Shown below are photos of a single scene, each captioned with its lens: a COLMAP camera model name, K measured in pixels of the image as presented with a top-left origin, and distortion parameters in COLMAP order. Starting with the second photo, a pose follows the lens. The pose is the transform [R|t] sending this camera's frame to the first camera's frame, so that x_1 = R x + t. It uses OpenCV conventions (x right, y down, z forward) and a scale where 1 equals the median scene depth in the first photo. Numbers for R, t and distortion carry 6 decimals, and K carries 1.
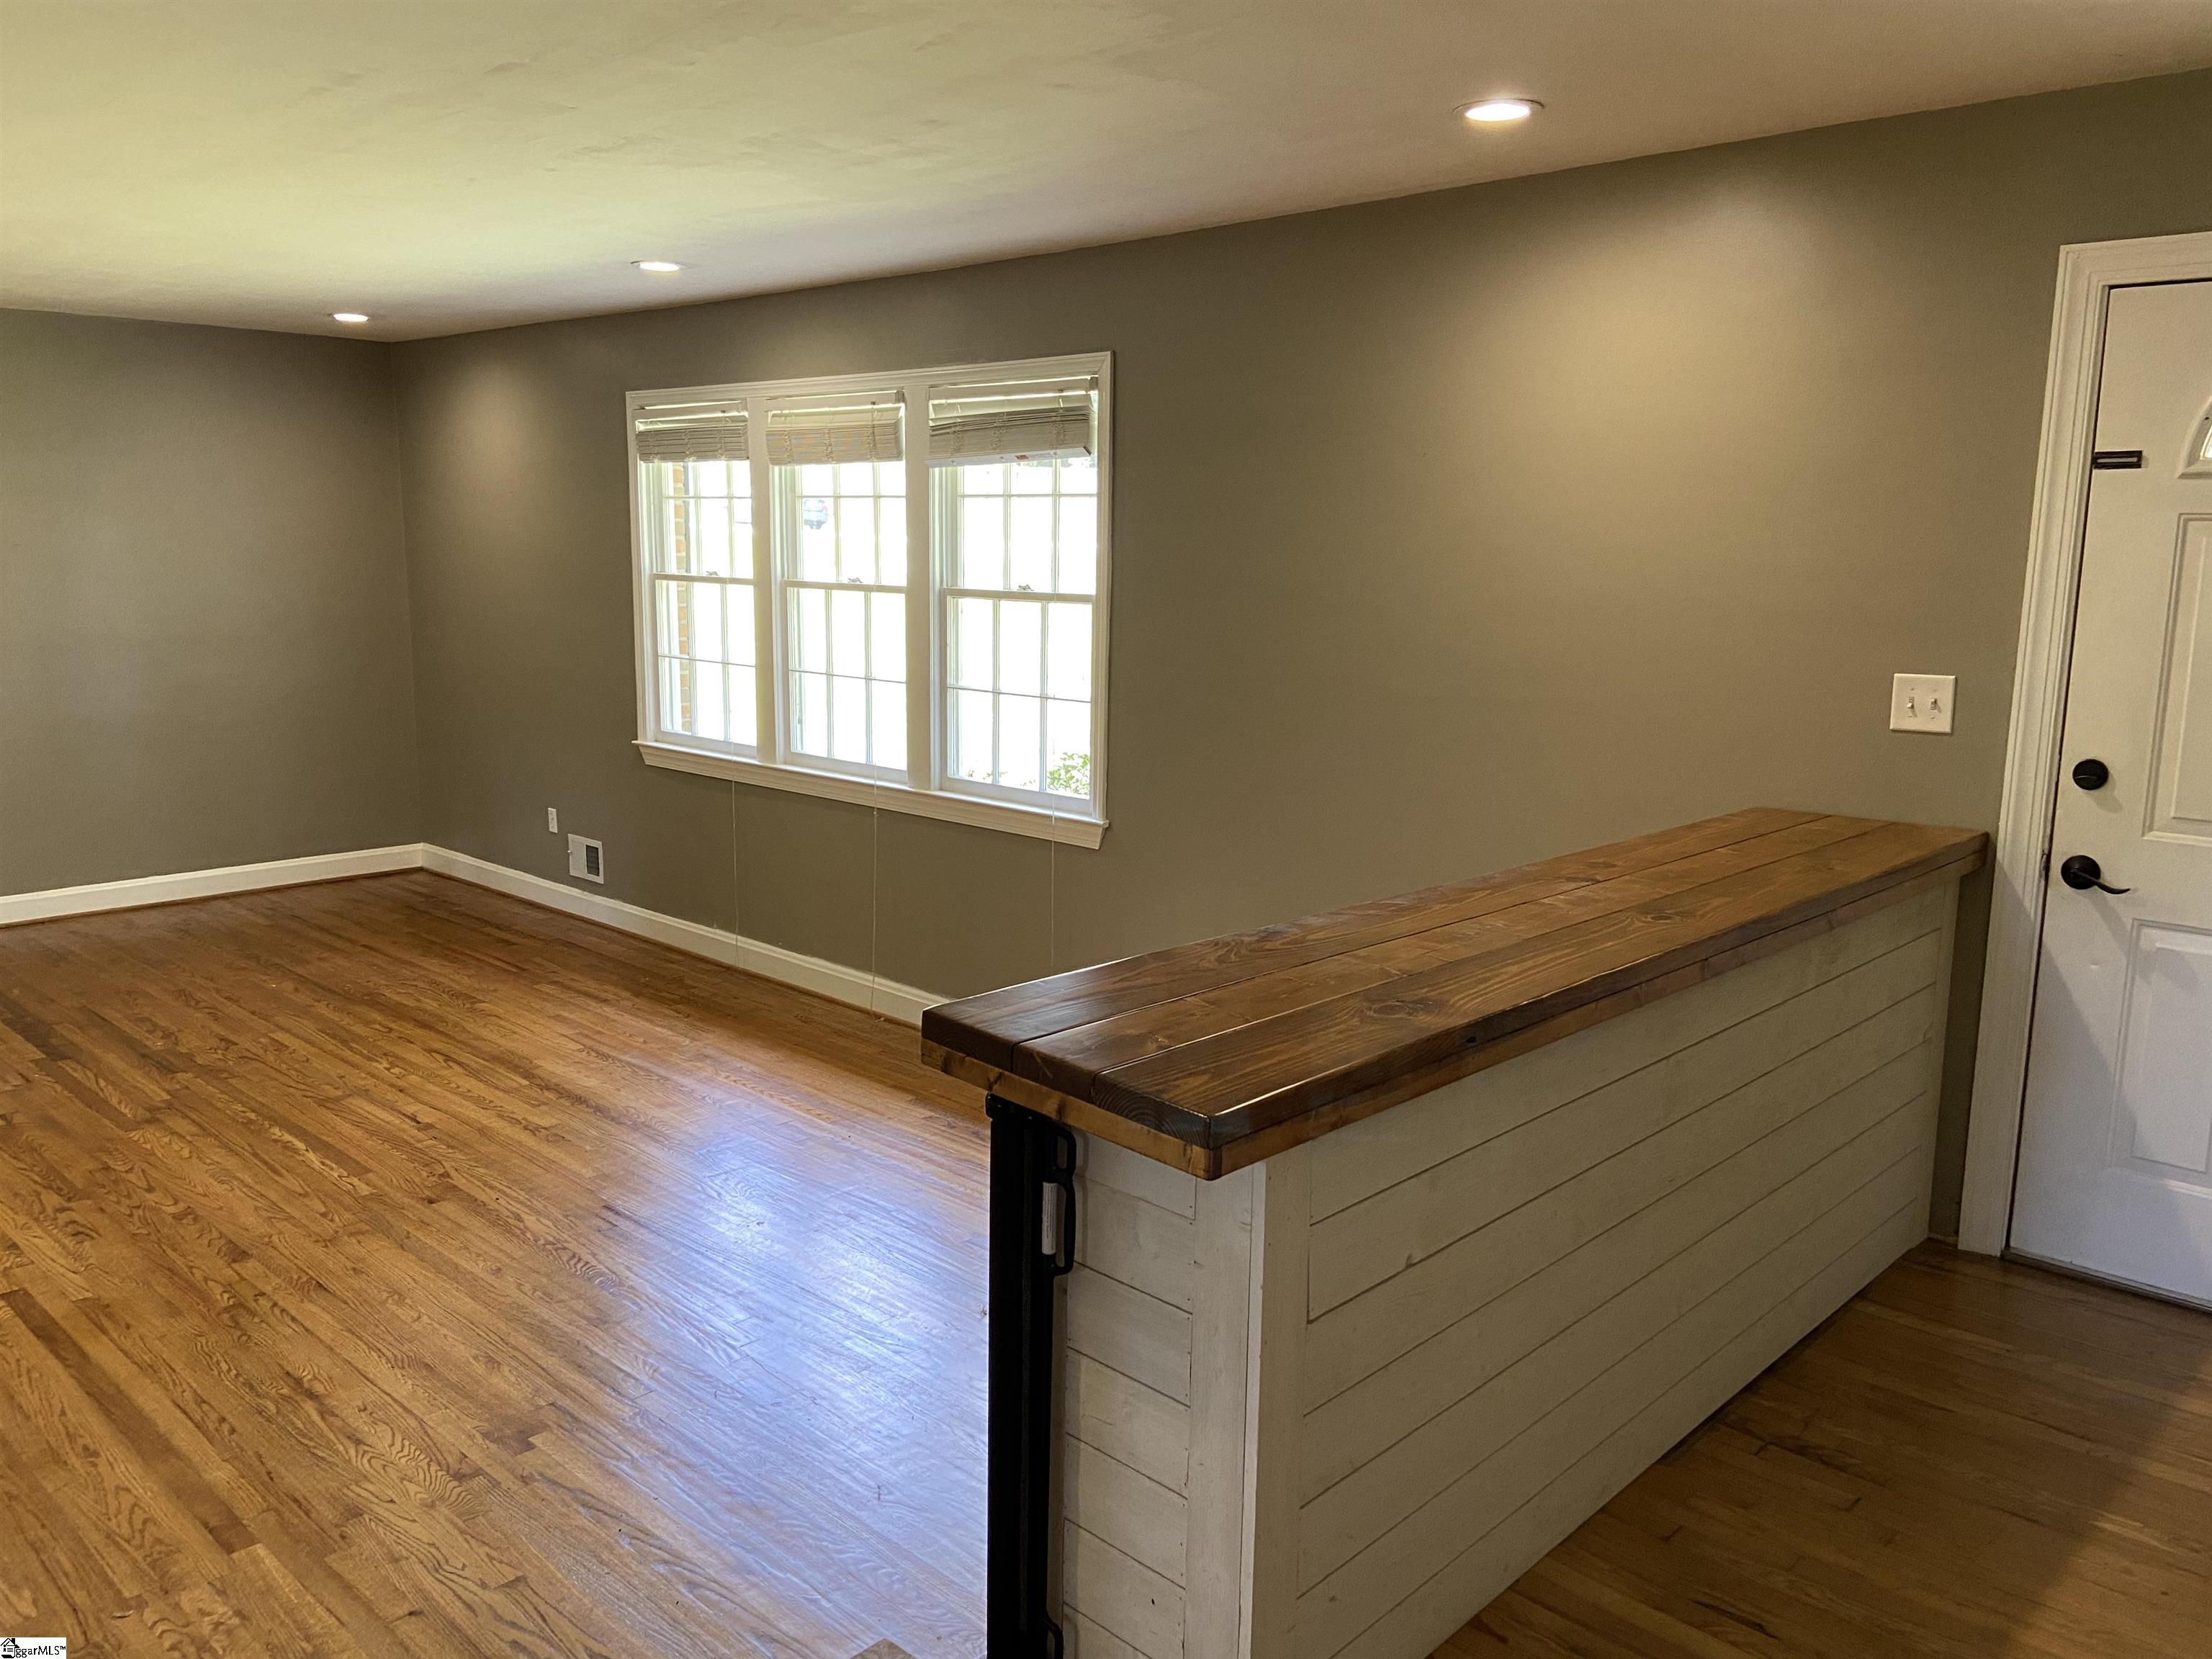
lens RADIAL K [[1666.6, 0, 1111.6], [0, 1666.6, 819.9], [0, 0, 1]] dist [0.108375, -0.130571]
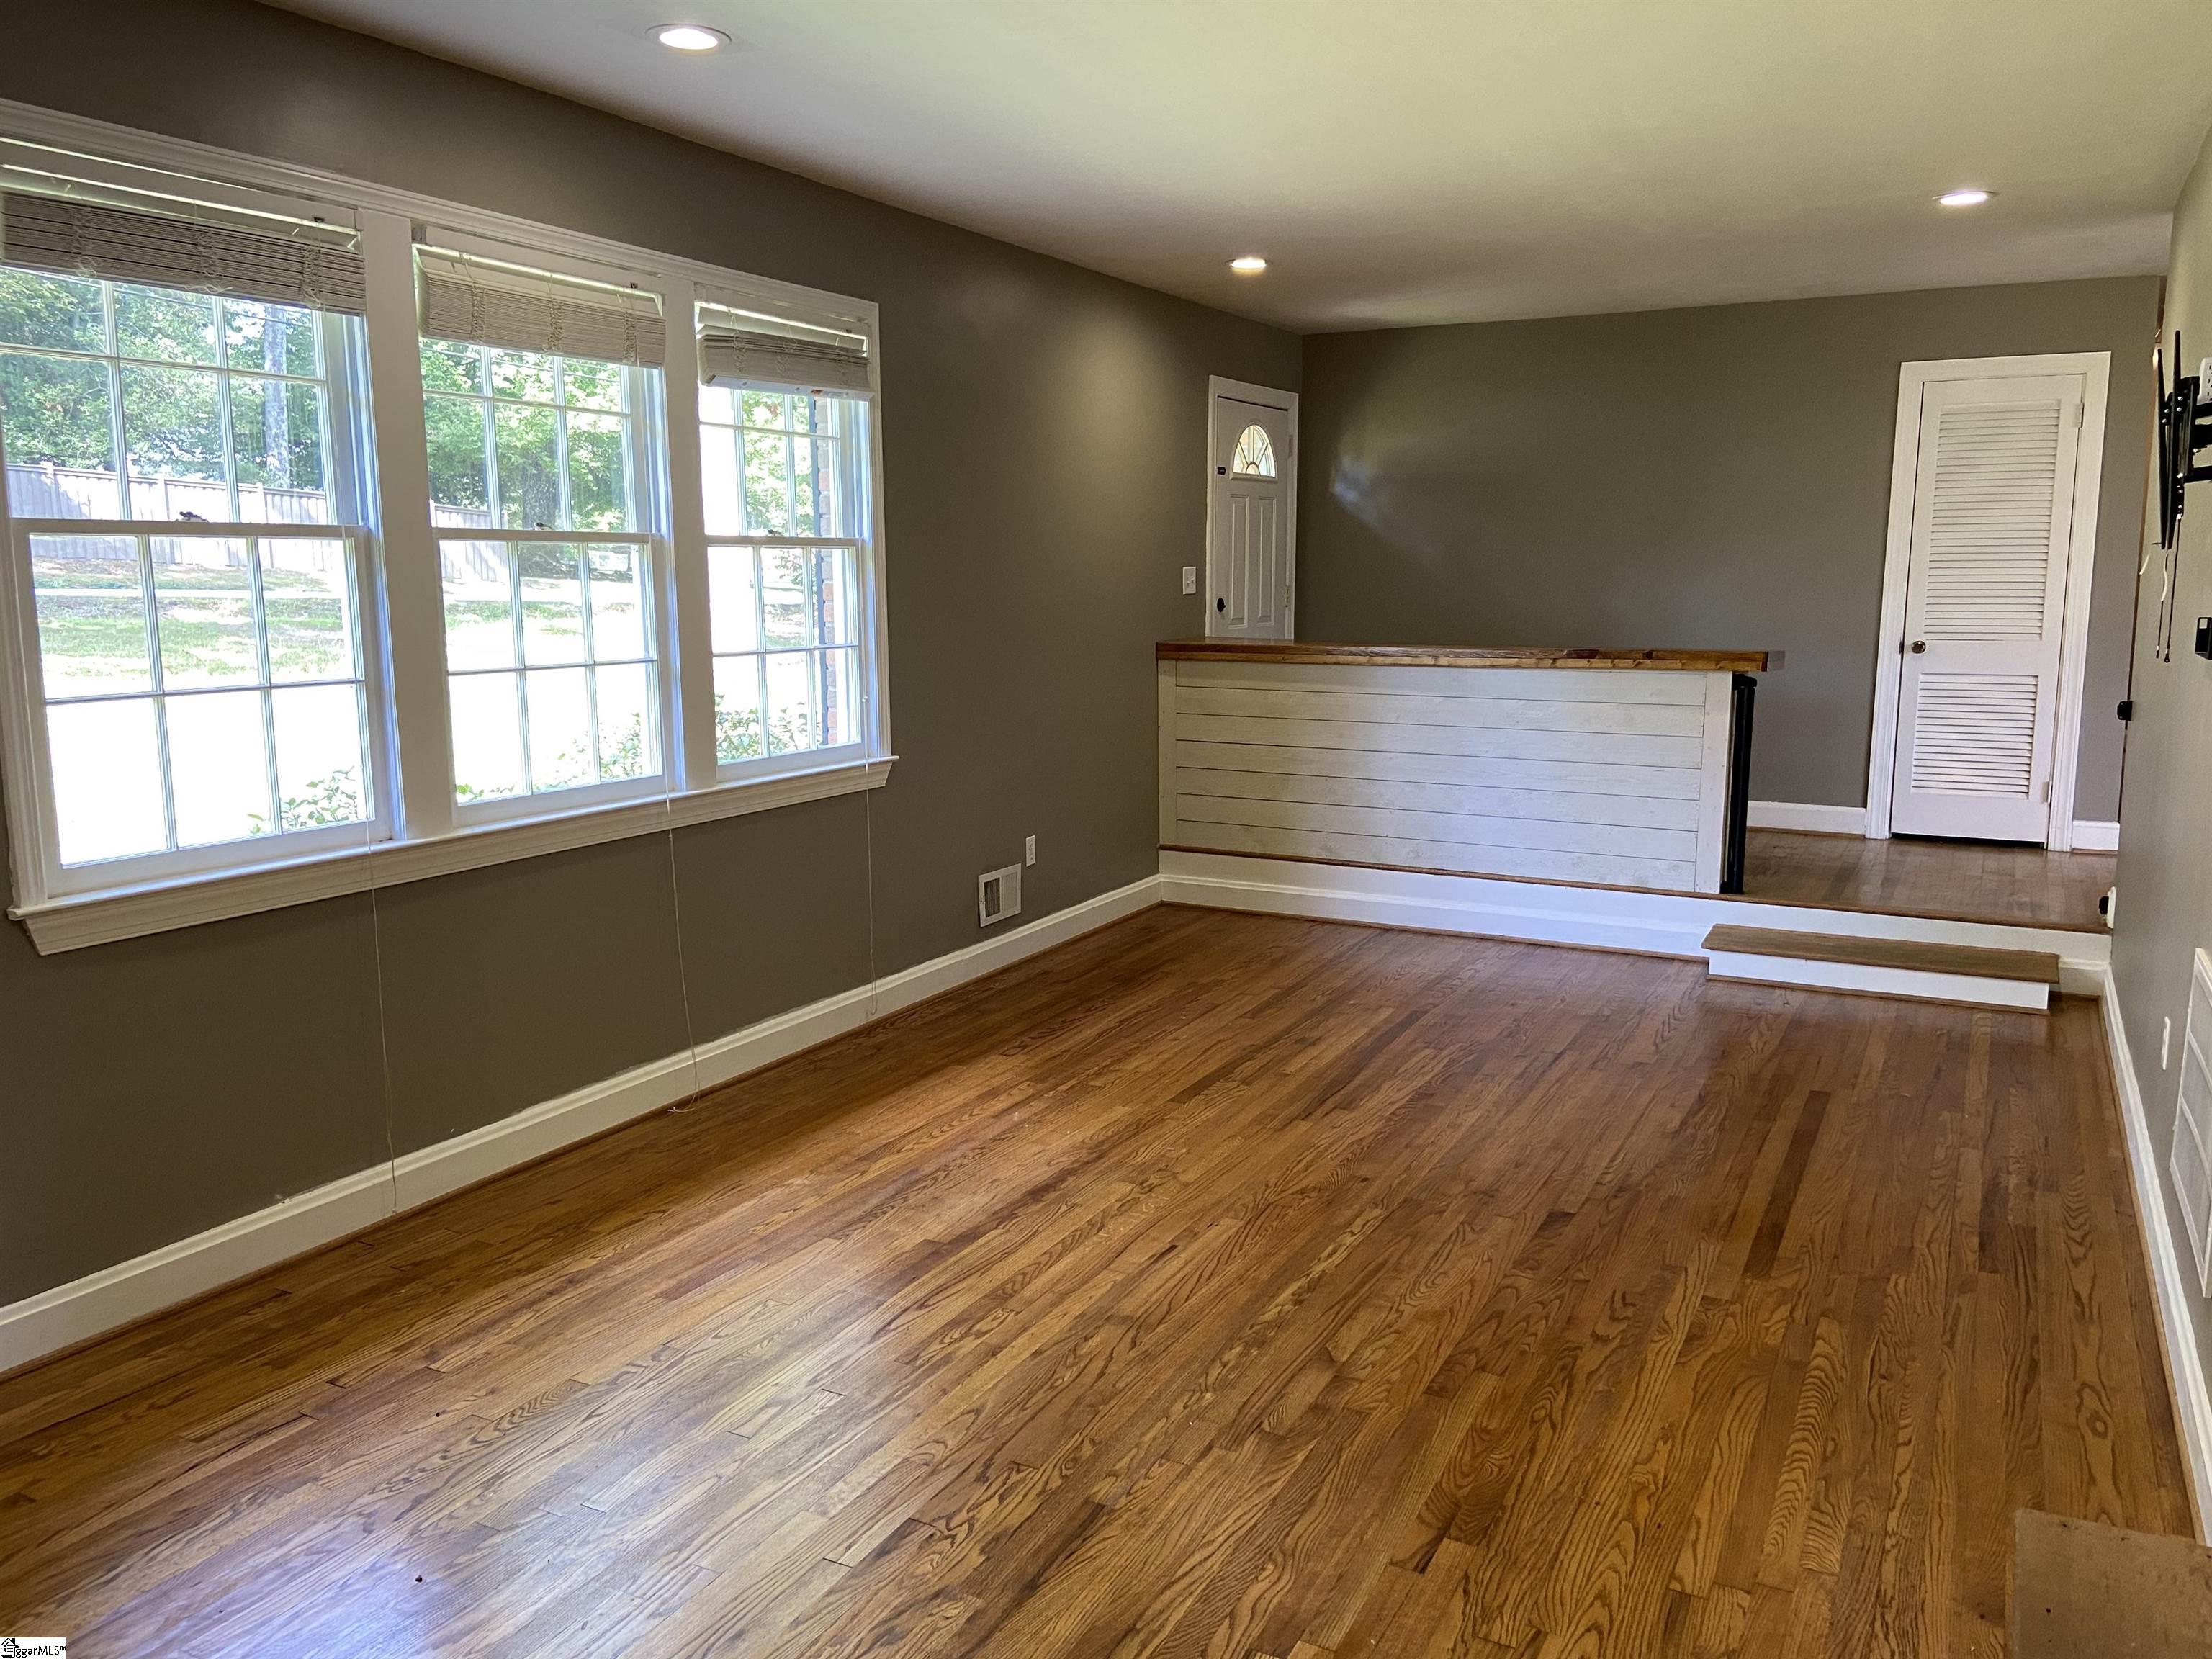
lens RADIAL K [[1666.6, 0, 1100.2], [0, 1666.6, 832.6], [0, 0, 1]] dist [0.108375, -0.130571]
pose [[-0.269538, -0.164546, 0.948828, -1.022456], [0.161146, 0.963693, 0.212901, -0.152287], [-0.949411, 0.210285, -0.233236, 1.111632]]
